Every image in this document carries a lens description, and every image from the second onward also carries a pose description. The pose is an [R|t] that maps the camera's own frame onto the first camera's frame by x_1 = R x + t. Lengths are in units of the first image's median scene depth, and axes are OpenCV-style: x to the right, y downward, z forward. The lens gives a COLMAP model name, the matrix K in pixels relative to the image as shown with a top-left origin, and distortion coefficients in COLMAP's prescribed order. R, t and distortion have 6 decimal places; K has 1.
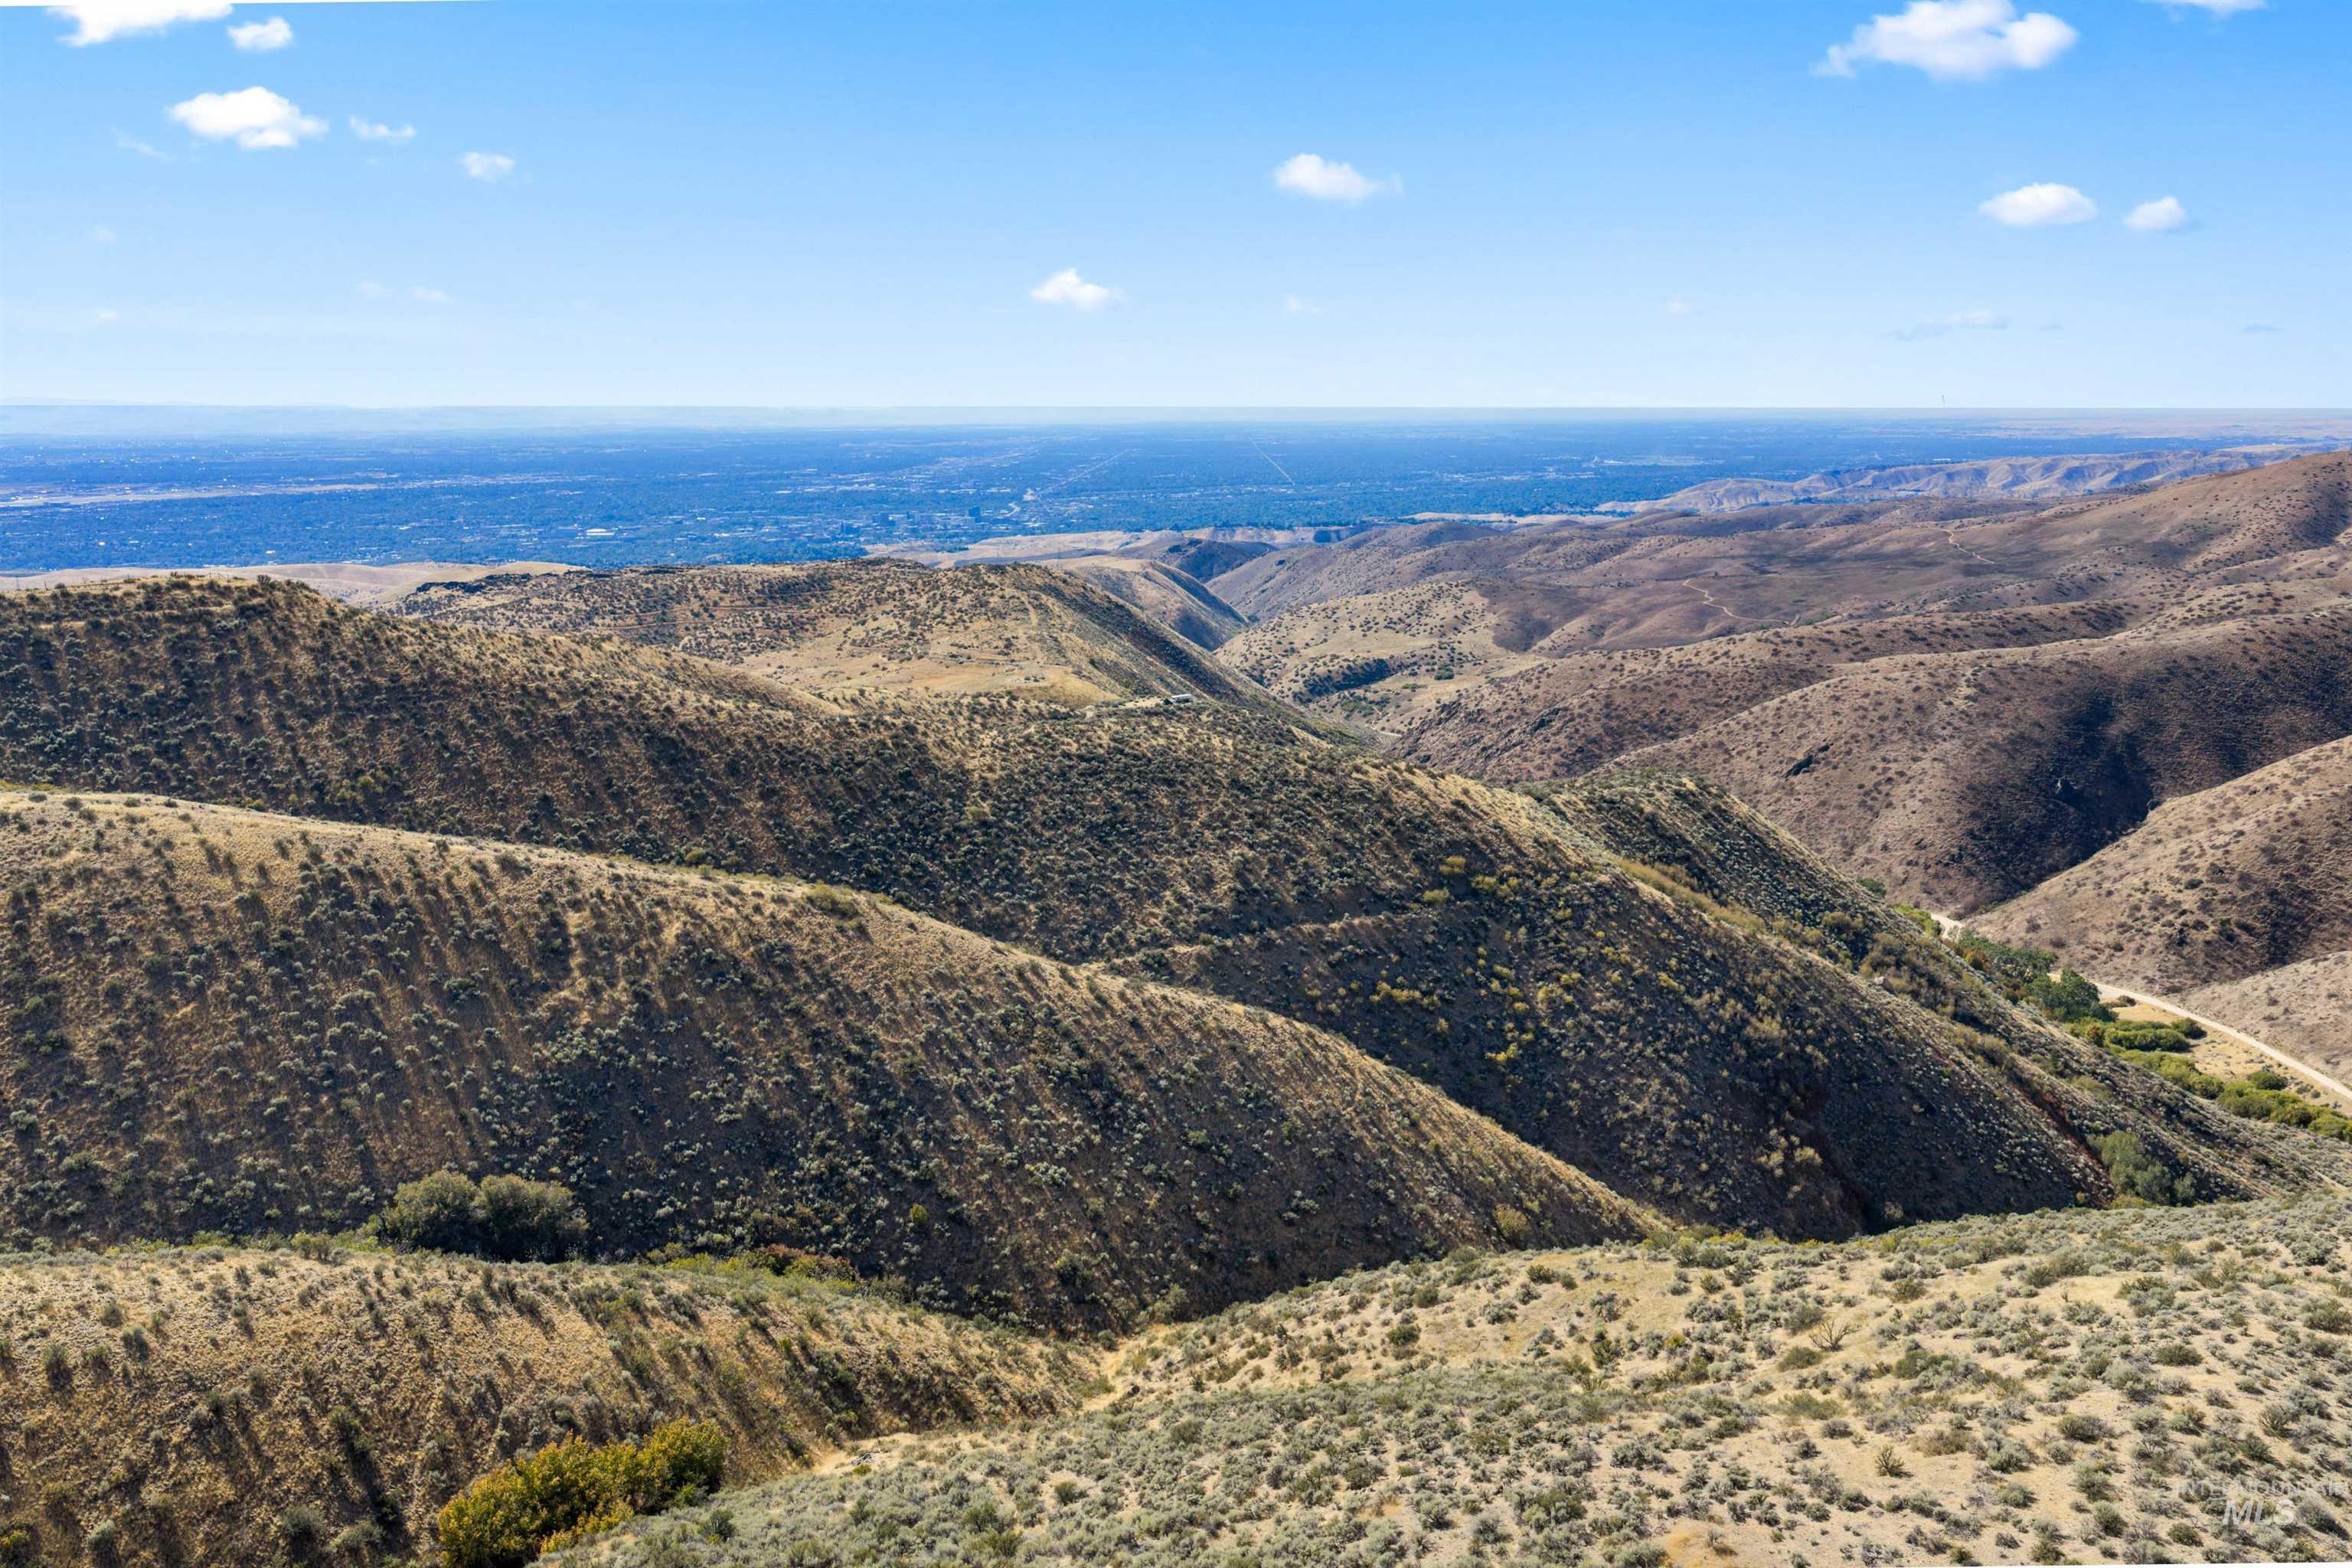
lens RADIAL K [[1945.6, 0, 1191.9], [0, 1945.6, 787.4], [0, 0, 1]] dist [0.024493, -0.039440]
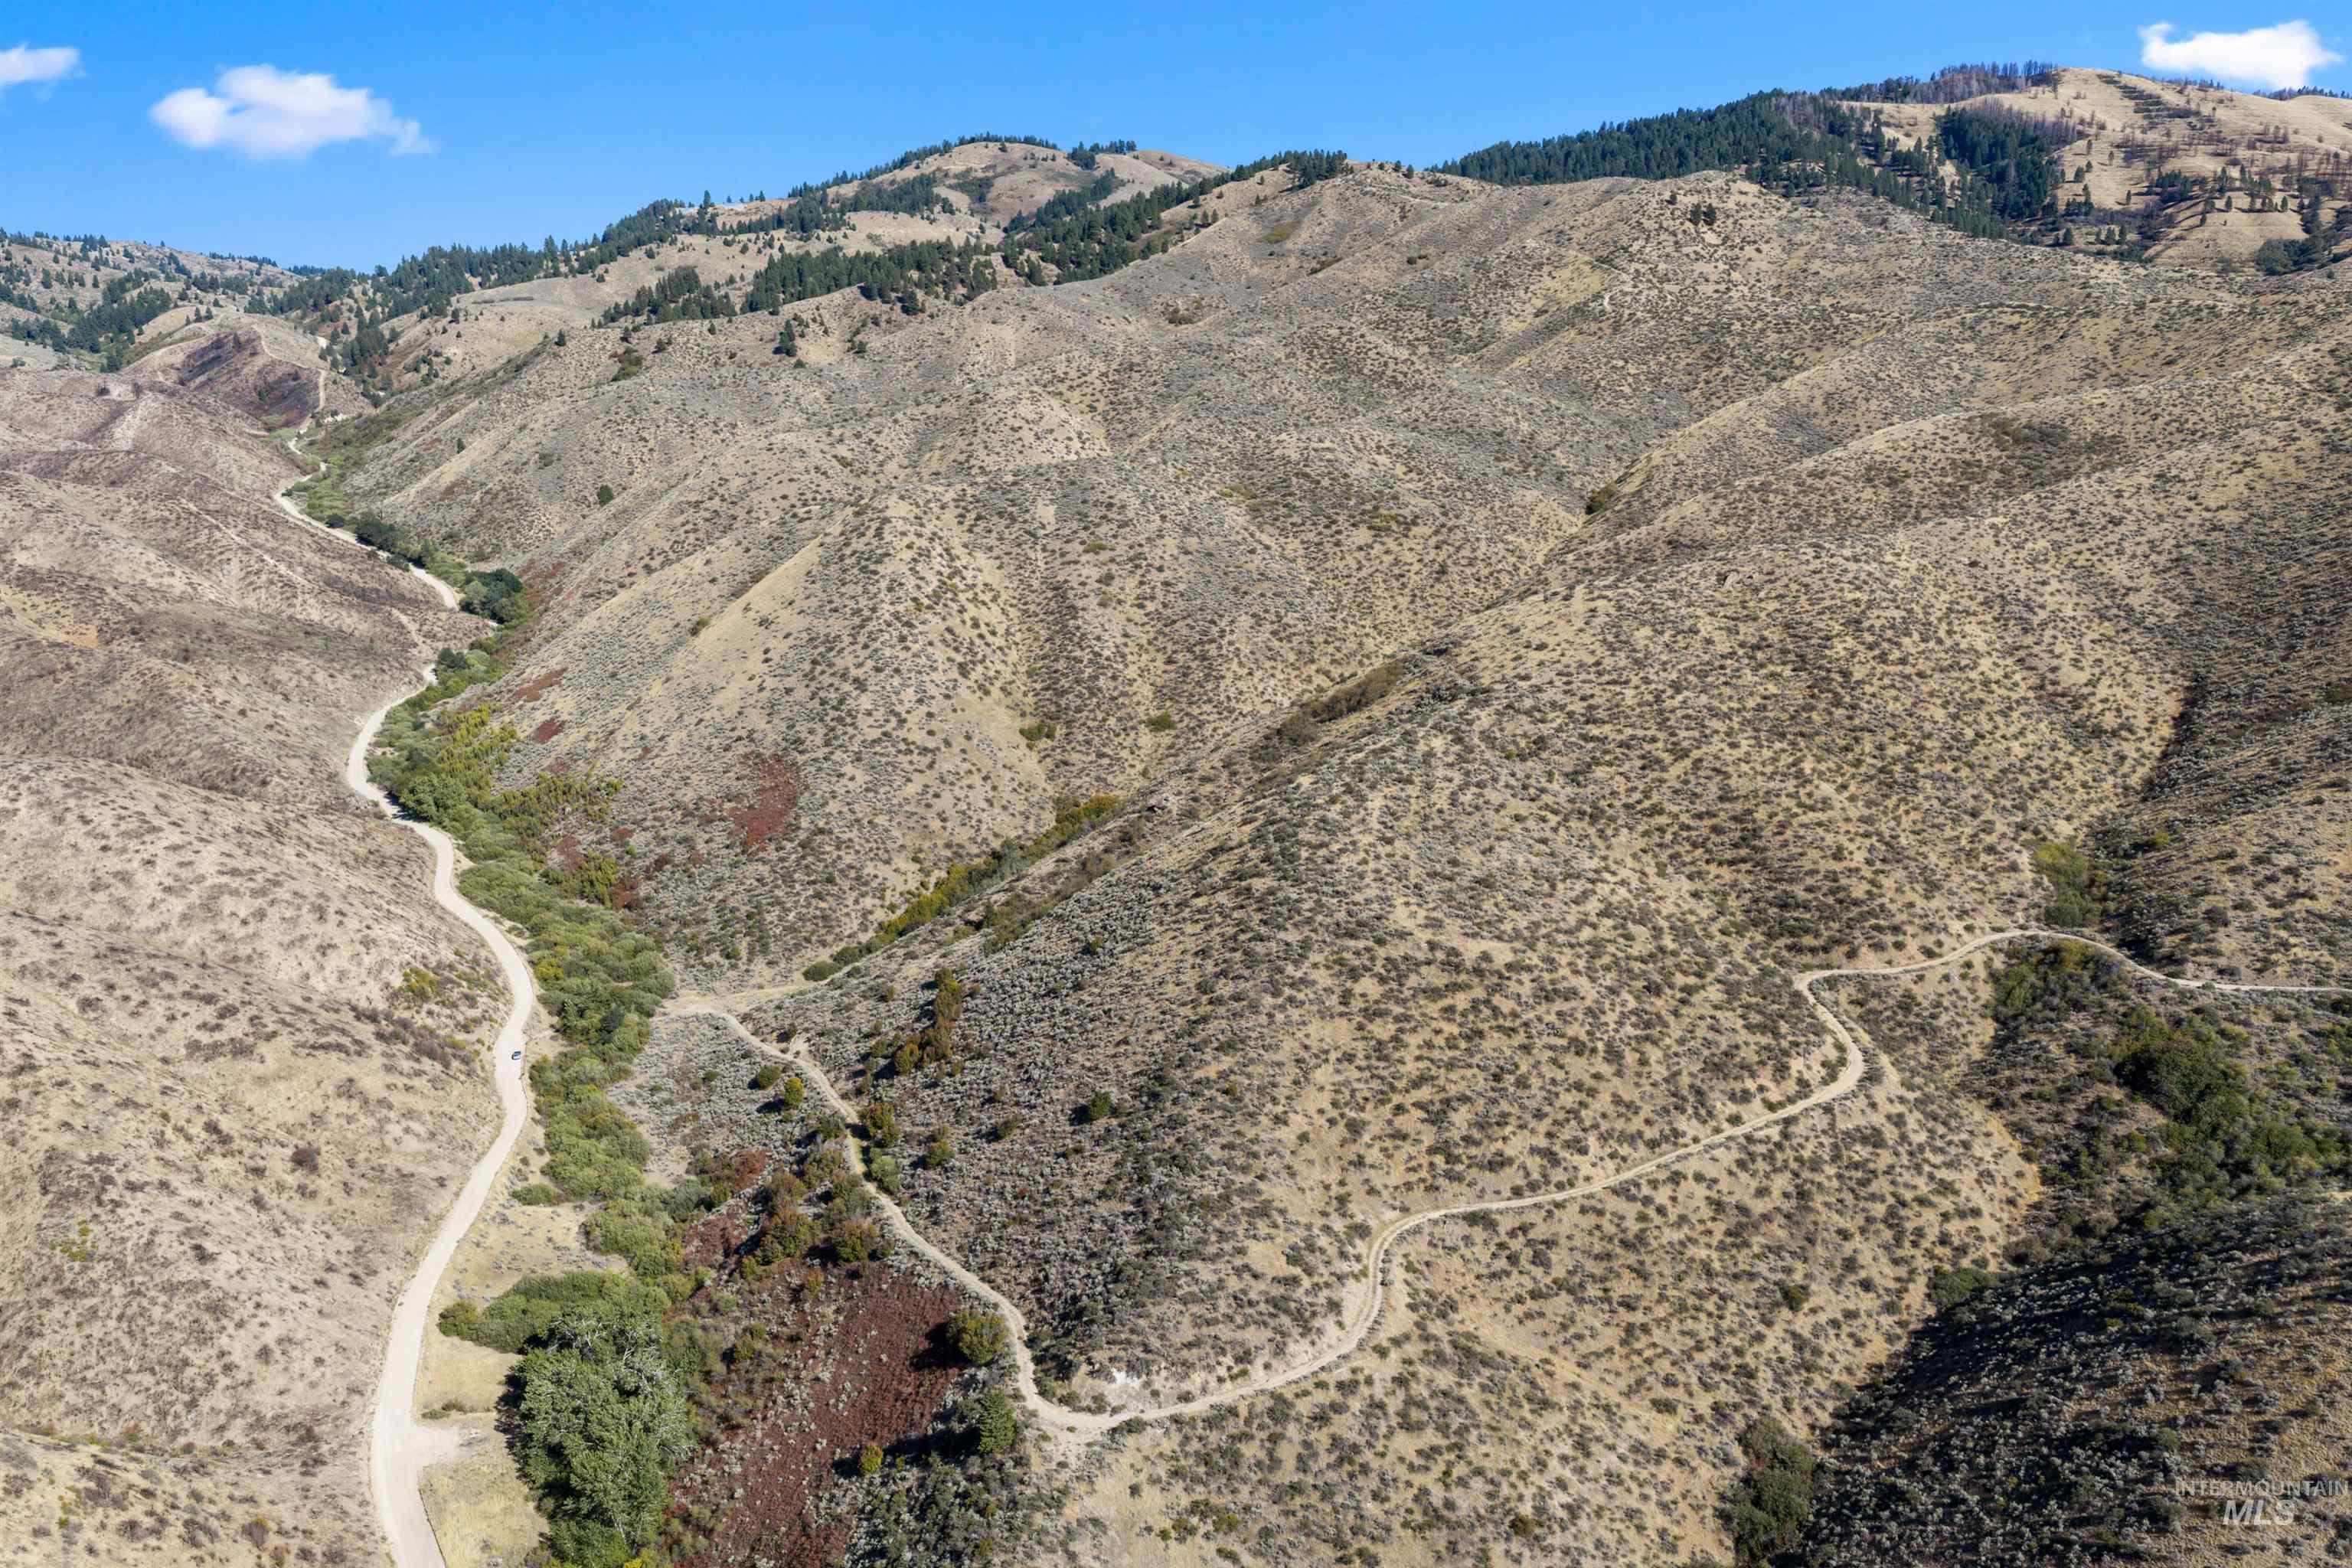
lens RADIAL K [[1945.6, 0, 1176.2], [0, 1945.6, 790.4], [0, 0, 1]] dist [0.024493, -0.039440]
pose [[-0.994412, 0.038781, -0.098189, 0.302798], [-0.006717, 0.904958, 0.425447, -0.265464], [0.105357, 0.423729, -0.899641, 1.360408]]
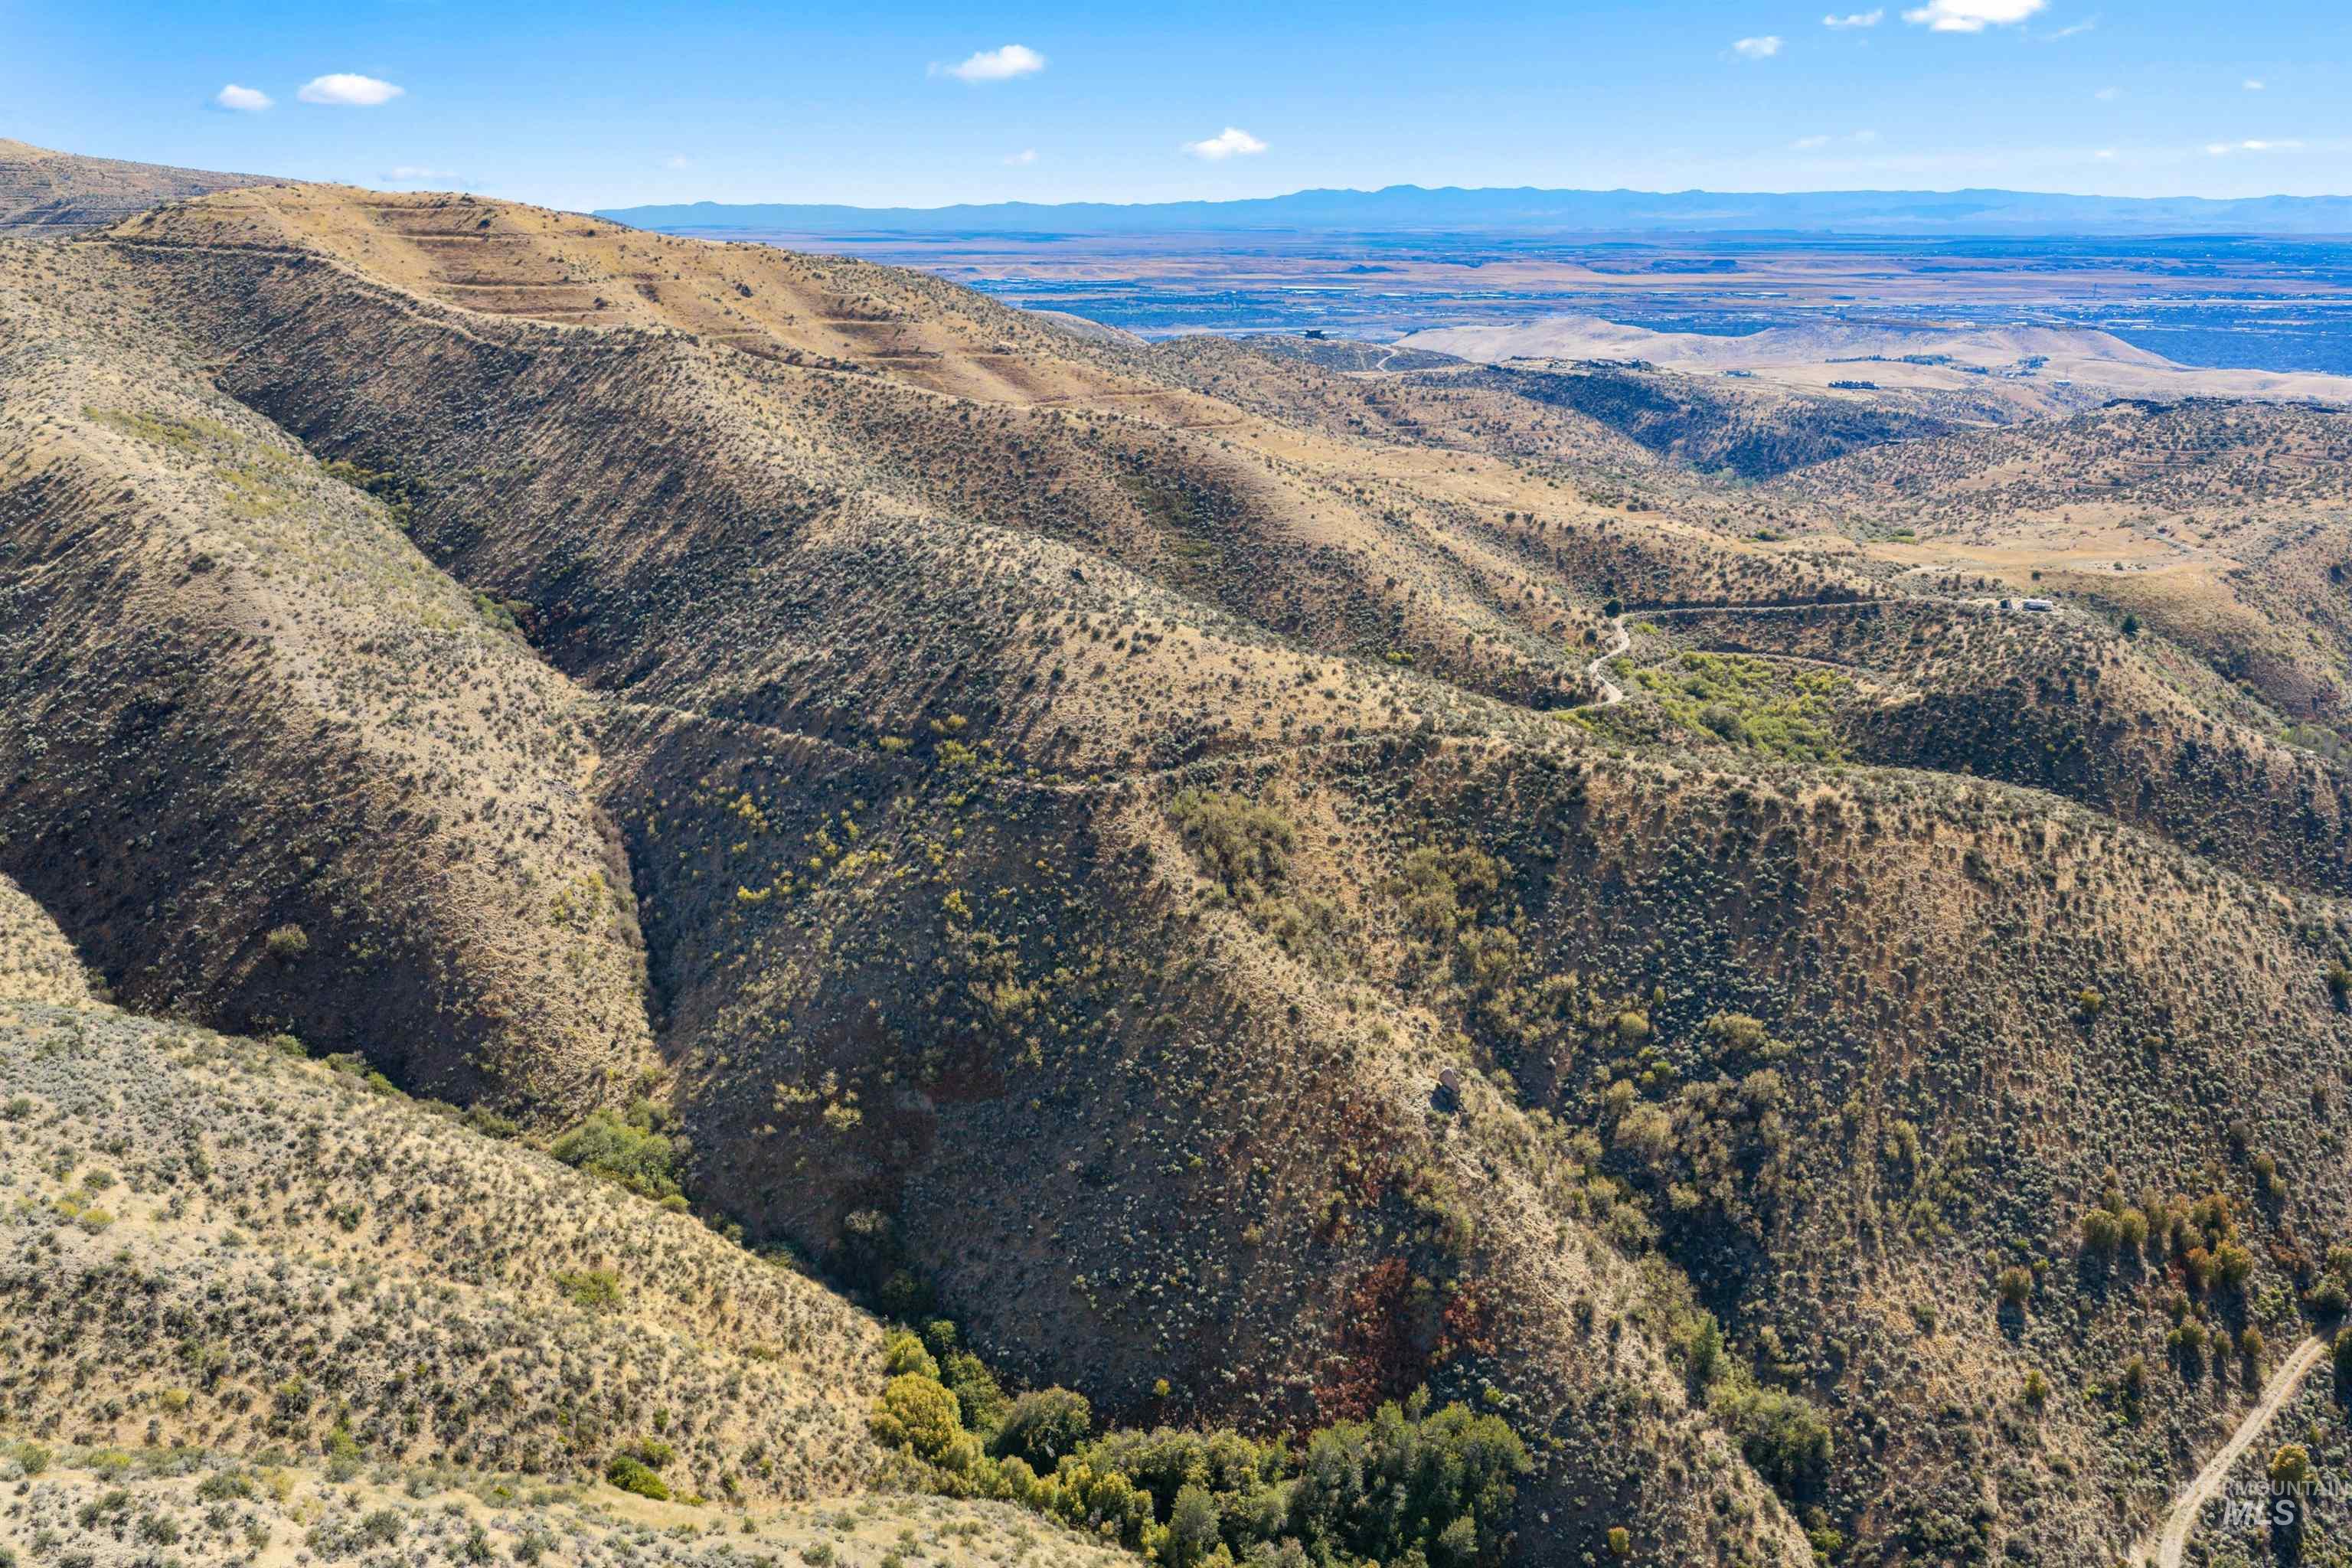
lens RADIAL K [[1945.6, 0, 1173.9], [0, 1945.6, 786.3], [0, 0, 1]] dist [0.024493, -0.039440]
pose [[0.460425, 0.261830, -0.848206, 0.580486], [-0.173315, 0.963638, 0.203383, -0.085088], [0.870615, 0.053364, 0.489062, 0.376348]]
